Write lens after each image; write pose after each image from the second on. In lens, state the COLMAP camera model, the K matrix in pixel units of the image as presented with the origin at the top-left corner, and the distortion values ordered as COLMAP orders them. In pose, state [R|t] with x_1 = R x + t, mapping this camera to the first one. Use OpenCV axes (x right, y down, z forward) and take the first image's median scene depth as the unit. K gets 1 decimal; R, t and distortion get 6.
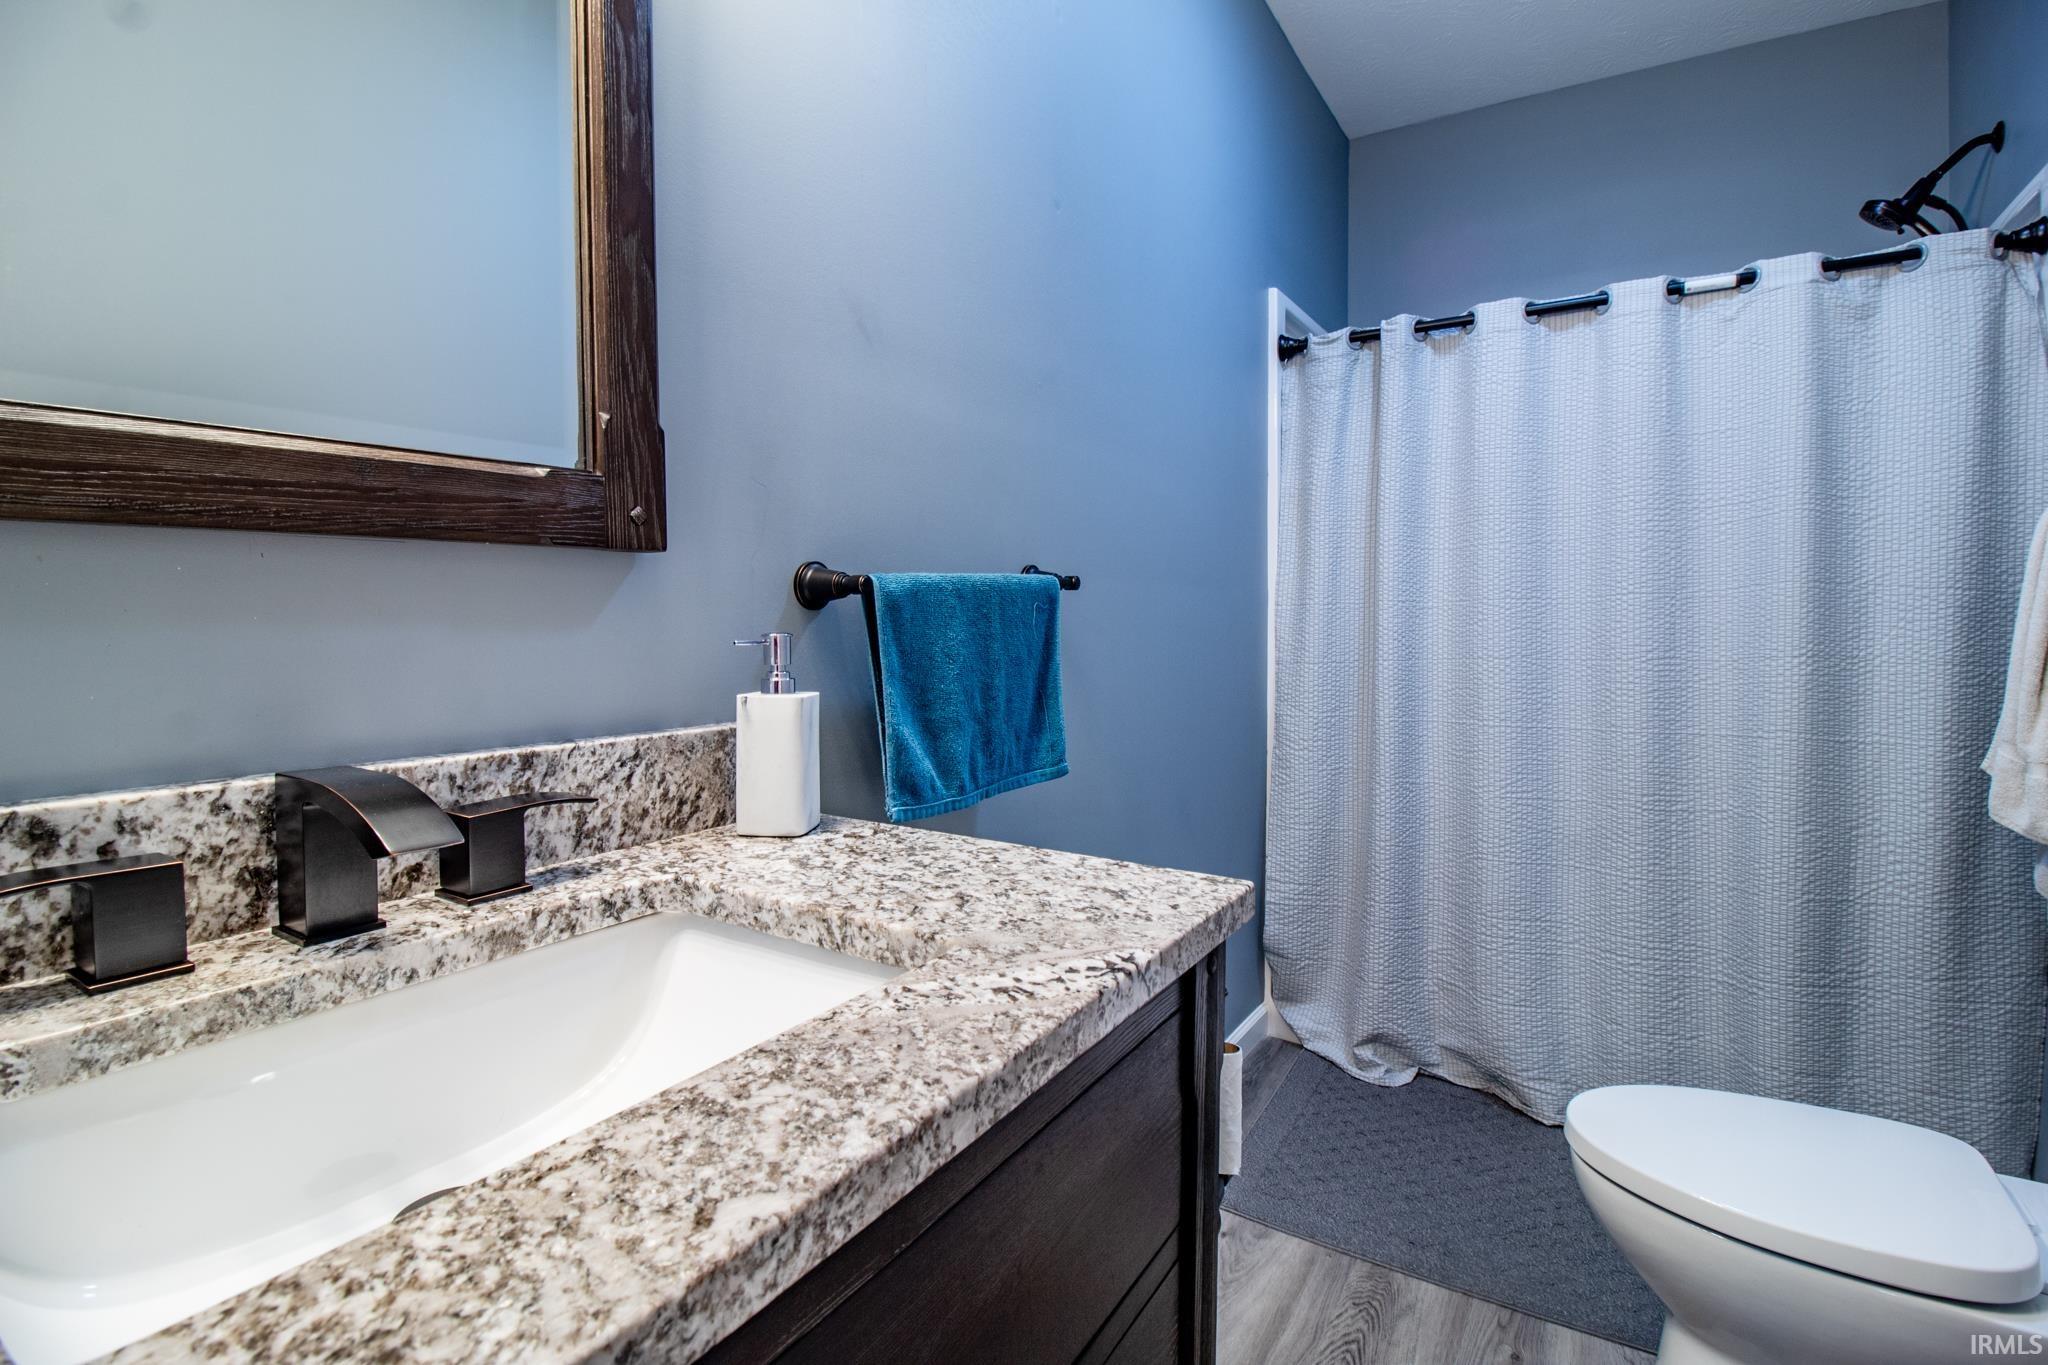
lens RADIAL K [[947.1, 0, 1019.3], [0, 947.1, 673.7], [0, 0, 1]] dist [-0.020153, -0.000845]
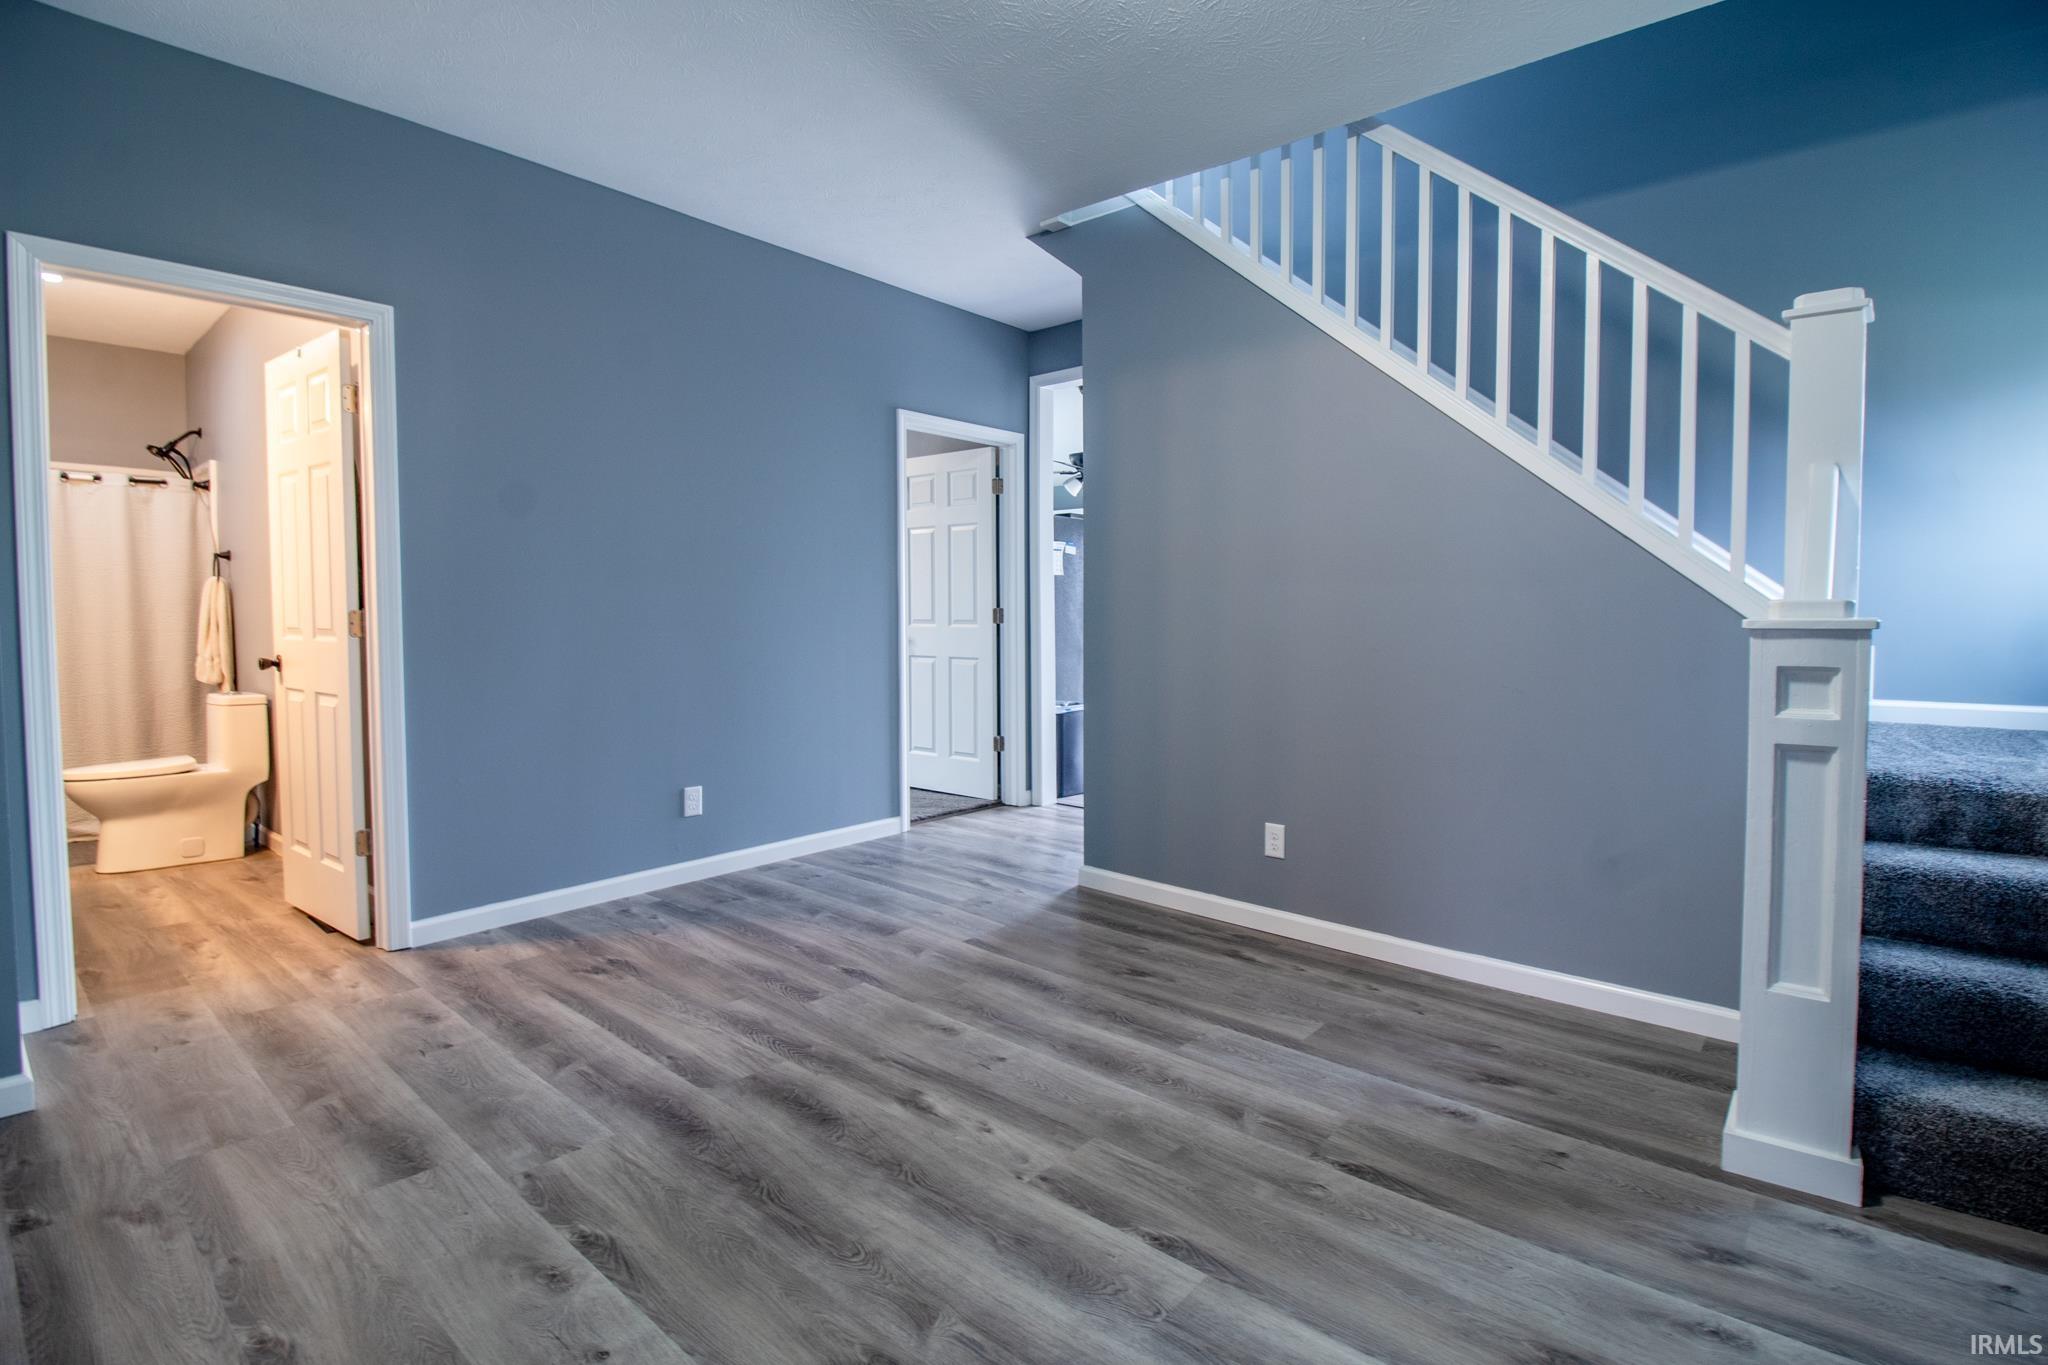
lens RADIAL K [[947.1, 0, 1029.6], [0, 947.1, 648.4], [0, 0, 1]] dist [-0.020153, -0.000845]
pose [[0.121364, -0.032257, 0.992084, -1.360652], [0.046681, 0.998551, 0.026757, 0.078886], [-0.991510, 0.043064, 0.122694, -1.721521]]
